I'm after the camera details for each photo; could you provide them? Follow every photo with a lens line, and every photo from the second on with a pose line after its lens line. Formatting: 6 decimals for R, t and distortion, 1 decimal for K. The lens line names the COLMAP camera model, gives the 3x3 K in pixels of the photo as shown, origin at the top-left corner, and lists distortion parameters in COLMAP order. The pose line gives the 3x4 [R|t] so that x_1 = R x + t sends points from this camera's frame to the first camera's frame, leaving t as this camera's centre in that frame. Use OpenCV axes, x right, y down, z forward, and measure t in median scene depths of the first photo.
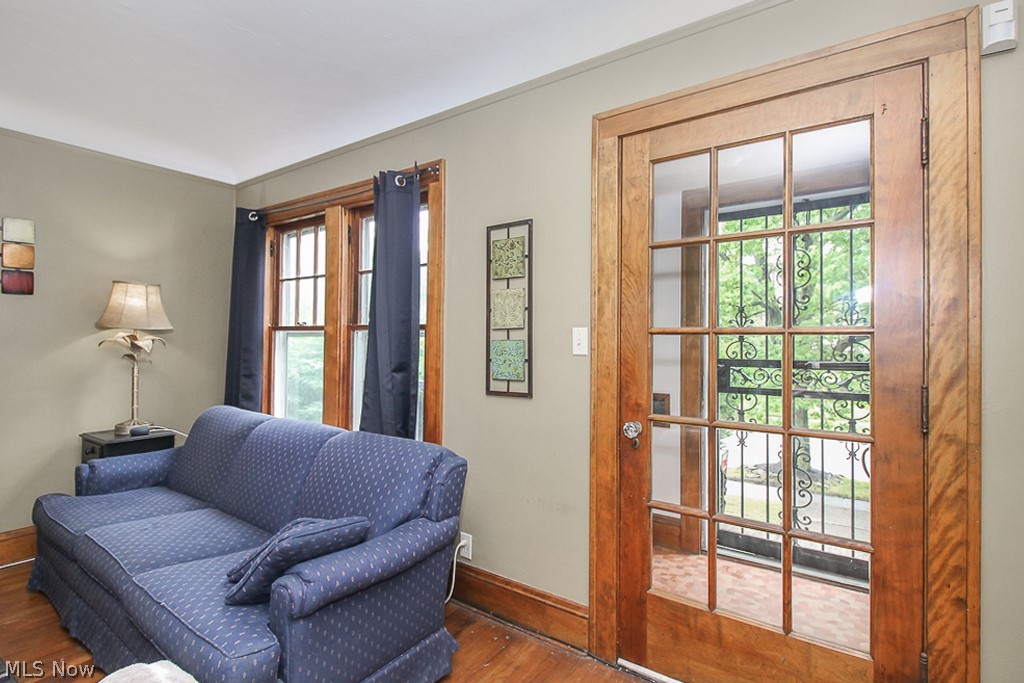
lens RADIAL K [[493.1, 0, 508.1], [0, 493.1, 332.0], [0, 0, 1]] dist [0.001236, -0.000146]
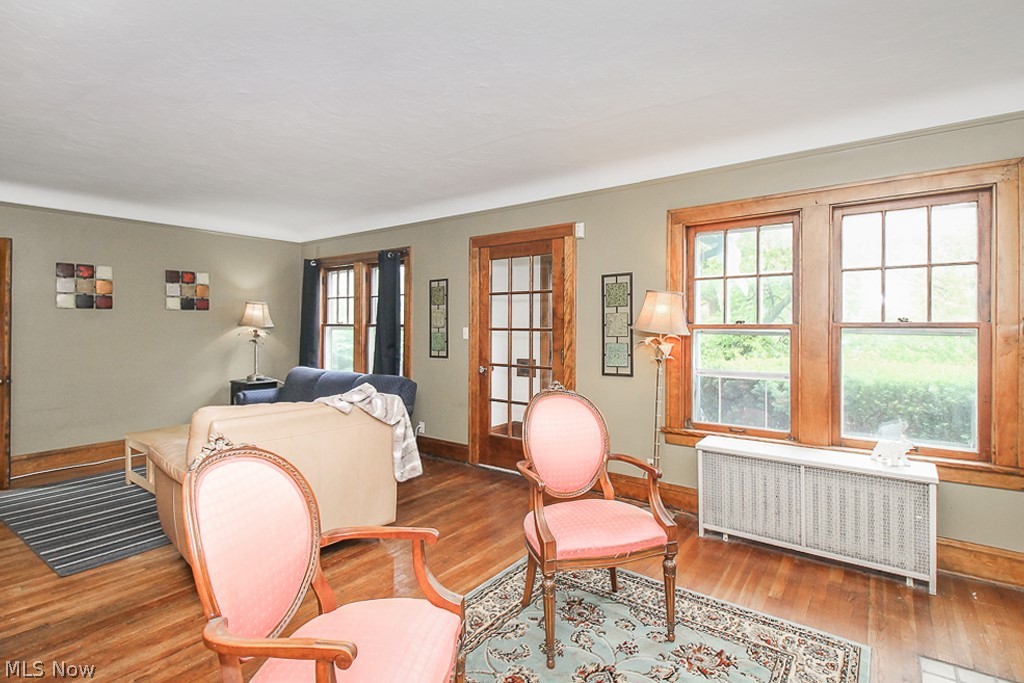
lens RADIAL K [[493.1, 0, 508.1], [0, 493.1, 332.0], [0, 0, 1]] dist [0.001236, -0.000146]
pose [[0.999690, -0.002866, -0.024748, 0.283019], [0.003513, 0.999652, 0.026149, -0.032530], [0.024664, -0.026228, 0.999352, -0.928050]]
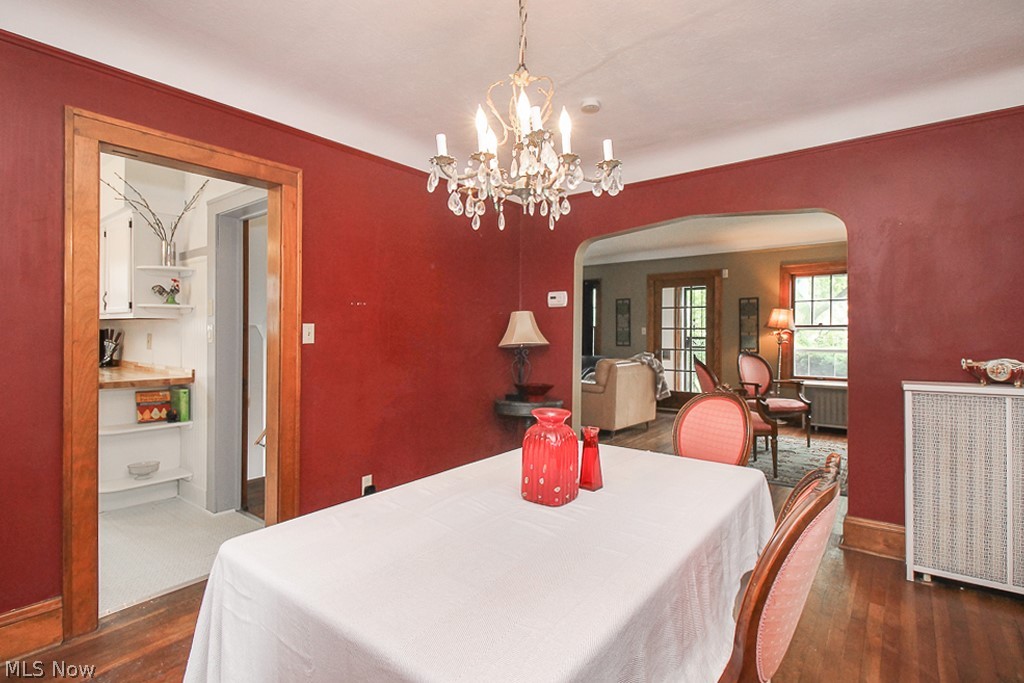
lens RADIAL K [[493.1, 0, 508.1], [0, 493.1, 332.0], [0, 0, 1]] dist [0.001236, -0.000146]
pose [[0.998947, 0.000732, -0.045883, -0.528702], [-0.000278, 0.999951, 0.009892, -0.007864], [0.045888, -0.009869, 0.998898, -2.086099]]
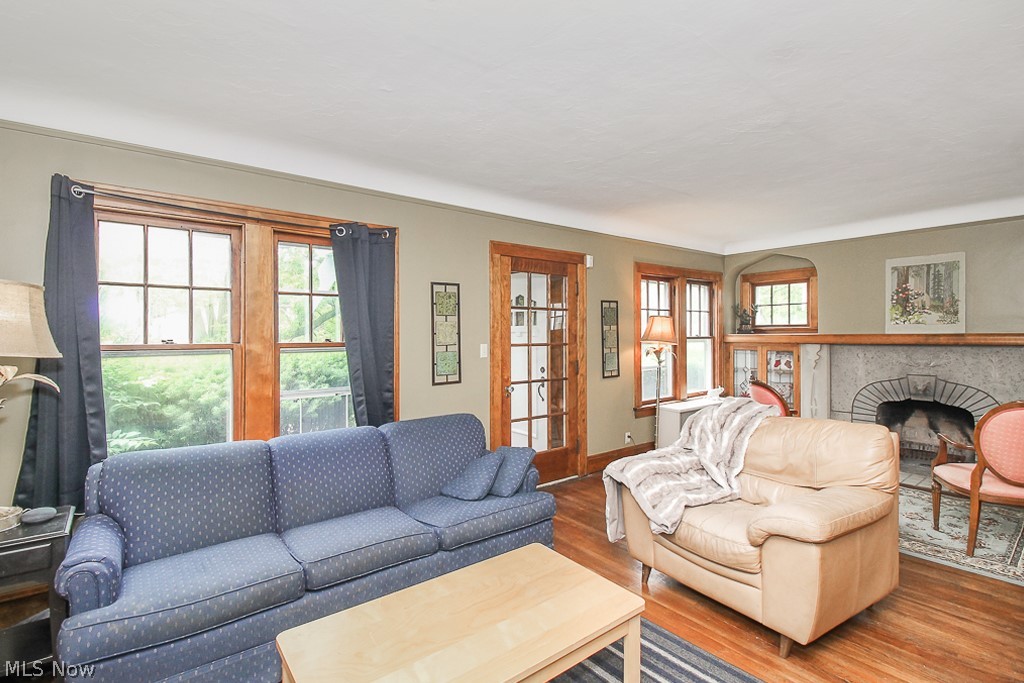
lens RADIAL K [[493.1, 0, 508.1], [0, 493.1, 332.0], [0, 0, 1]] dist [0.001236, -0.000146]
pose [[0.274959, 0.000626, 0.961456, -1.216397], [-0.003878, 0.999992, 0.000458, -0.040280], [-0.961448, -0.003854, 0.274959, 0.251475]]
